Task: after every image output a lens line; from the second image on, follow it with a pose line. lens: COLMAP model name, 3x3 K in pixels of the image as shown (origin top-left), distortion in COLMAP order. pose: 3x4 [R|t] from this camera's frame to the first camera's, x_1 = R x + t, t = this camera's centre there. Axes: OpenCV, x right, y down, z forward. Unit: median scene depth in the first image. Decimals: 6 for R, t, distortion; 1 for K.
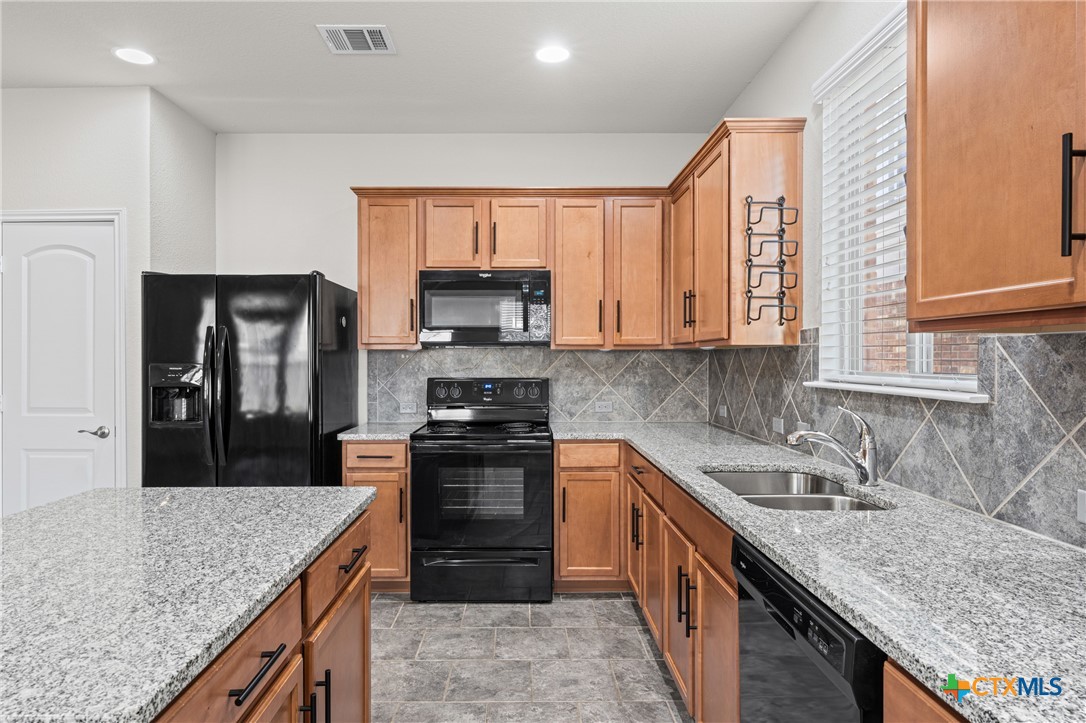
lens RADIAL K [[636.6, 0, 523.6], [0, 636.6, 363.7], [0, 0, 1]] dist [-0.000113, 0.001438]
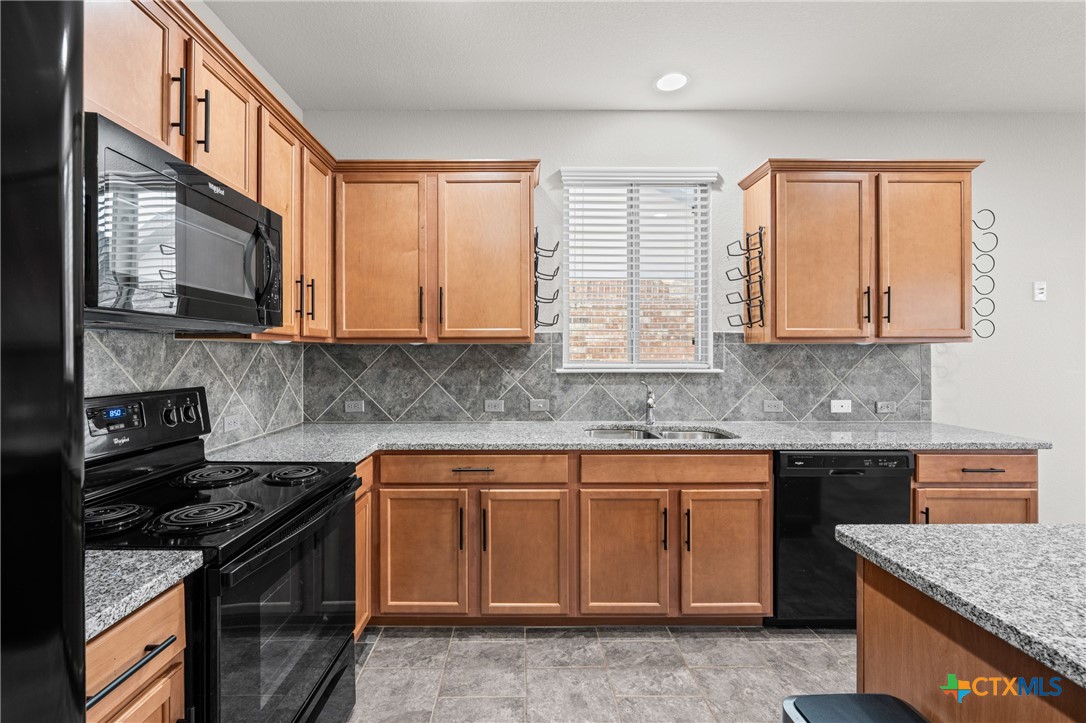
lens RADIAL K [[466.2, 0, 522.8], [0, 466.2, 352.8], [0, 0, 1]] dist [-0.002417, -0.000631]
pose [[0.002550, 0.002176, 0.999994, -0.484414], [0.009289, 0.999954, -0.002200, -0.006455], [-0.999954, 0.009295, 0.002529, 0.850898]]
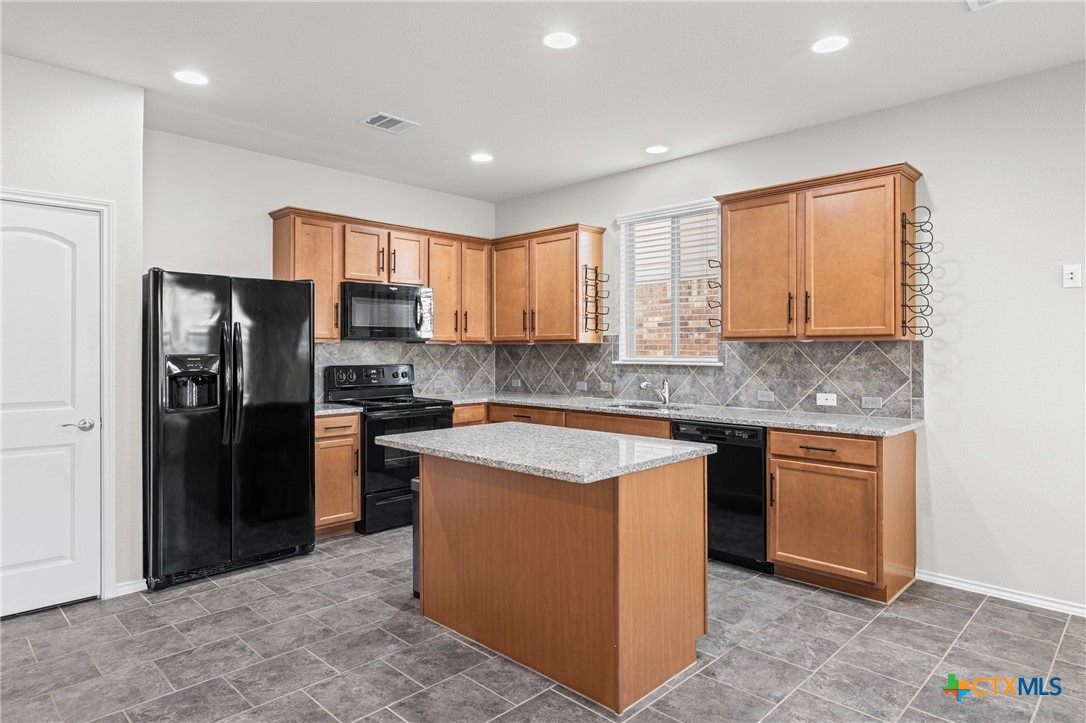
lens RADIAL K [[636.6, 0, 544.6], [0, 636.6, 353.5], [0, 0, 1]] dist [-0.000113, 0.001438]
pose [[0.701170, -0.003534, 0.712985, -0.901425], [0.006220, 0.999980, -0.001161, 0.003166], [-0.712967, 0.005249, 0.701178, -0.201363]]
